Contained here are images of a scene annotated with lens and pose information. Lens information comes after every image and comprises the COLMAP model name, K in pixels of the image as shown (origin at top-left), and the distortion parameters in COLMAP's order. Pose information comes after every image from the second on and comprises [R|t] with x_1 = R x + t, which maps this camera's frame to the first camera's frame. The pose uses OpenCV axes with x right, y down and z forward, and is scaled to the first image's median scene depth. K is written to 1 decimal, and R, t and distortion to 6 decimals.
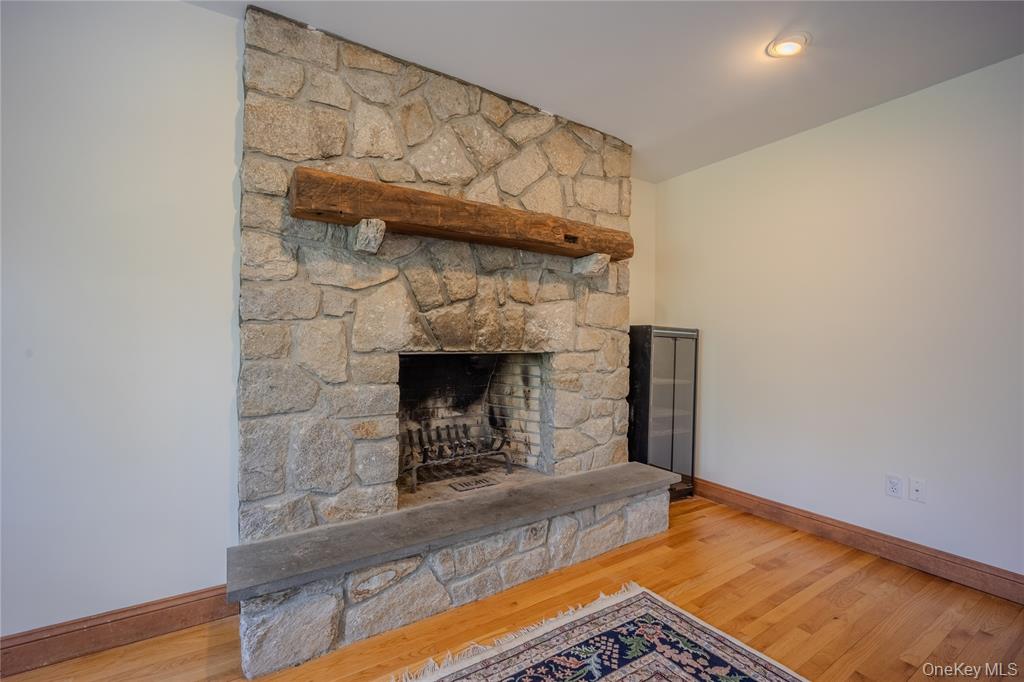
lens RADIAL K [[445.8, 0, 514.6], [0, 445.8, 338.9], [0, 0, 1]] dist [-0.013954, -0.000093]
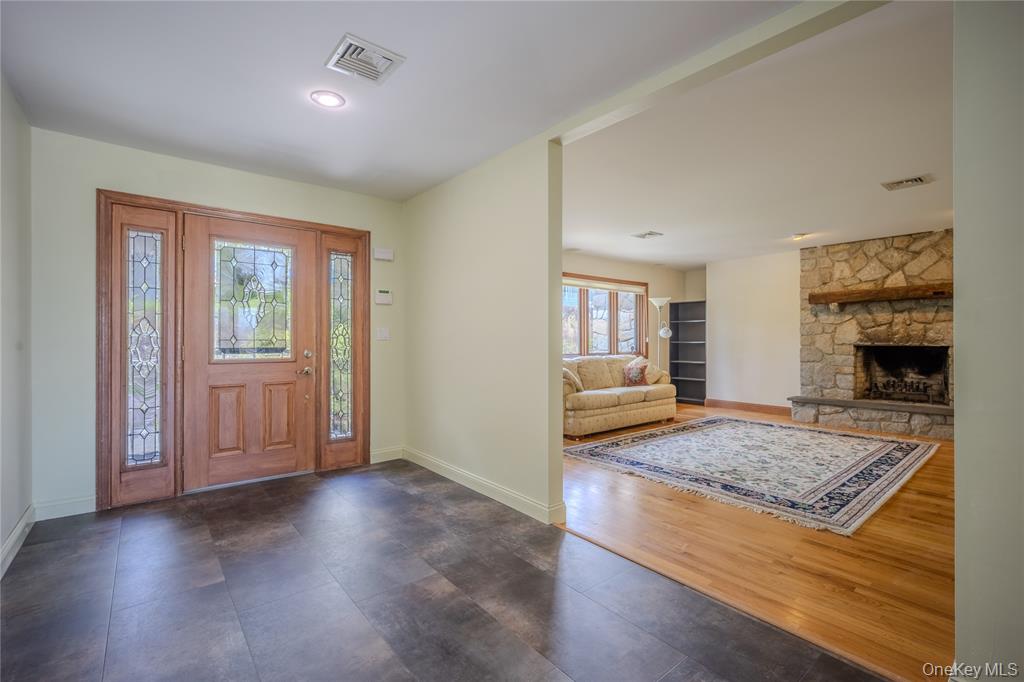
lens RADIAL K [[445.8, 0, 507.9], [0, 445.8, 333.1], [0, 0, 1]] dist [-0.013954, -0.000093]
pose [[0.102816, -0.021736, -0.994463, 2.095604], [0.001256, 0.999763, -0.021722, 0.013716], [0.994700, 0.000985, 0.102819, -1.342909]]
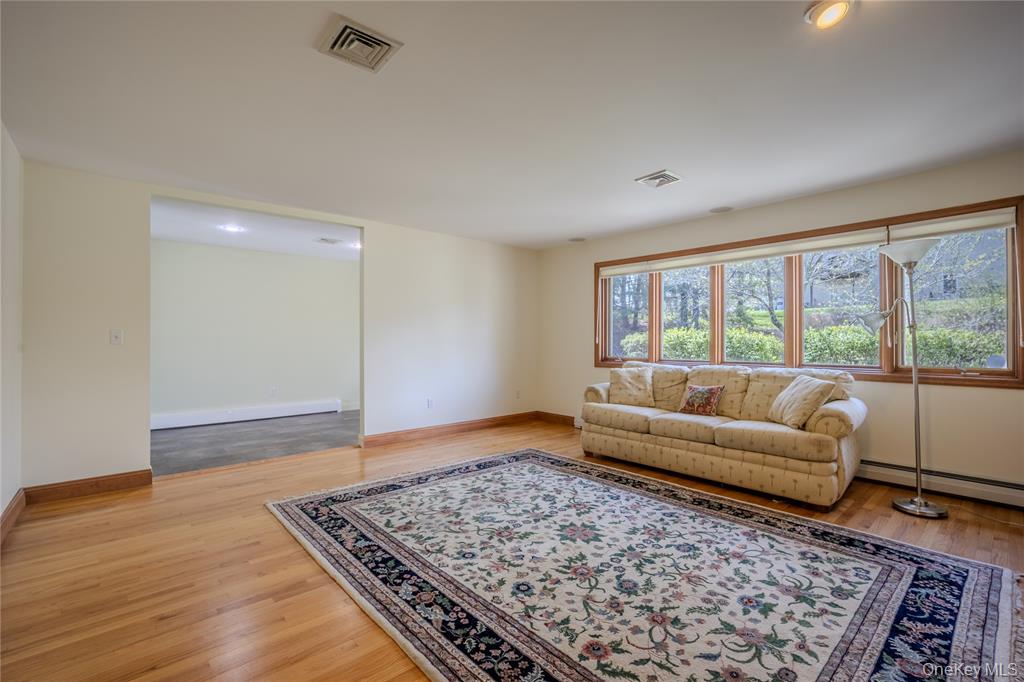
lens RADIAL K [[445.8, 0, 518.5], [0, 445.8, 344.2], [0, 0, 1]] dist [-0.013954, -0.000093]
pose [[-0.986500, -0.005357, -0.163671, 0.544204], [-0.006064, 0.999974, 0.003823, 0.007491], [0.163646, 0.004764, -0.986508, 1.058882]]
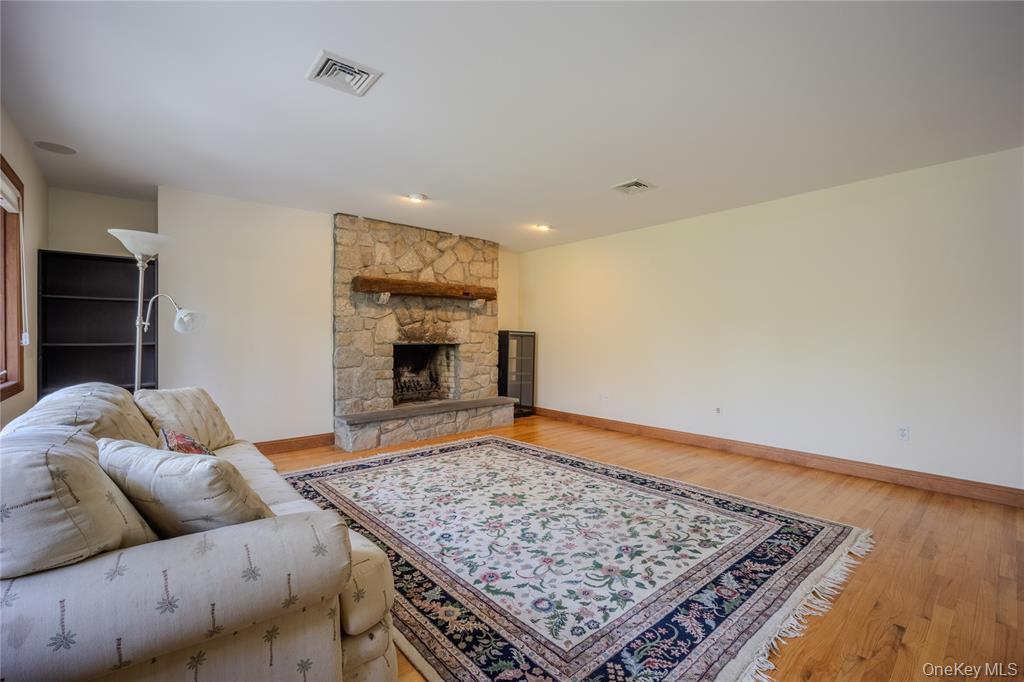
lens RADIAL K [[445.8, 0, 513.6], [0, 445.8, 336.5], [0, 0, 1]] dist [-0.013954, -0.000093]
pose [[0.989256, -0.008767, 0.145930, 0.032542], [0.008960, 0.999960, -0.000666, -0.001116], [-0.145919, 0.001967, 0.989295, -1.349791]]
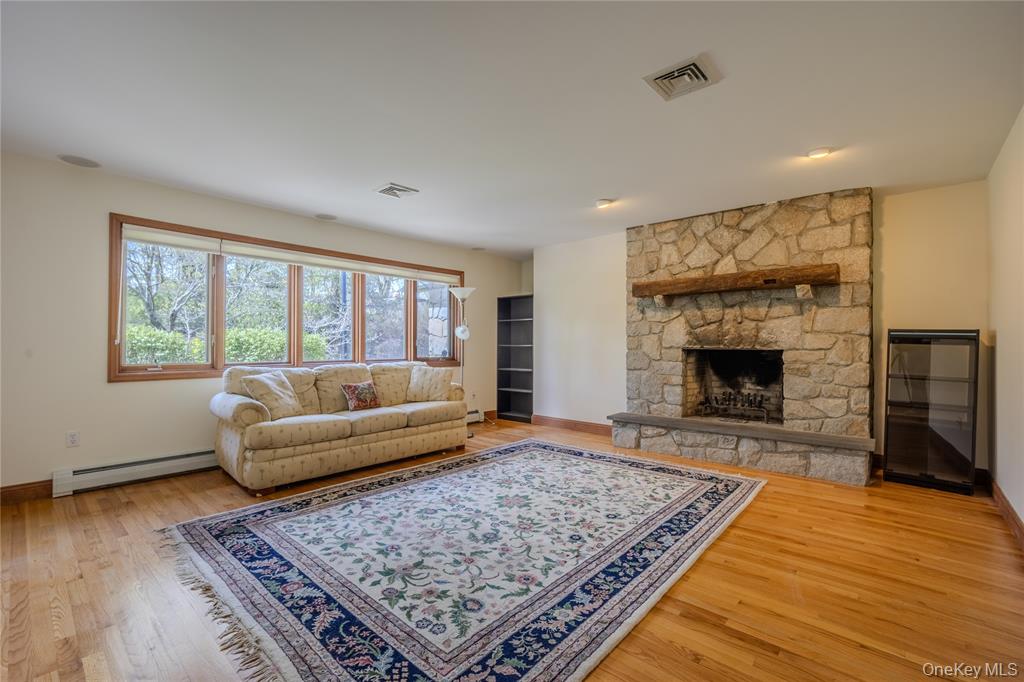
lens RADIAL K [[445.8, 0, 508.1], [0, 445.8, 329.8], [0, 0, 1]] dist [-0.013954, -0.000093]
pose [[0.266418, -0.038722, -0.963080, 1.509771], [-0.000309, 0.999189, -0.040260, 0.026097], [0.963858, 0.011024, 0.266190, -0.402155]]
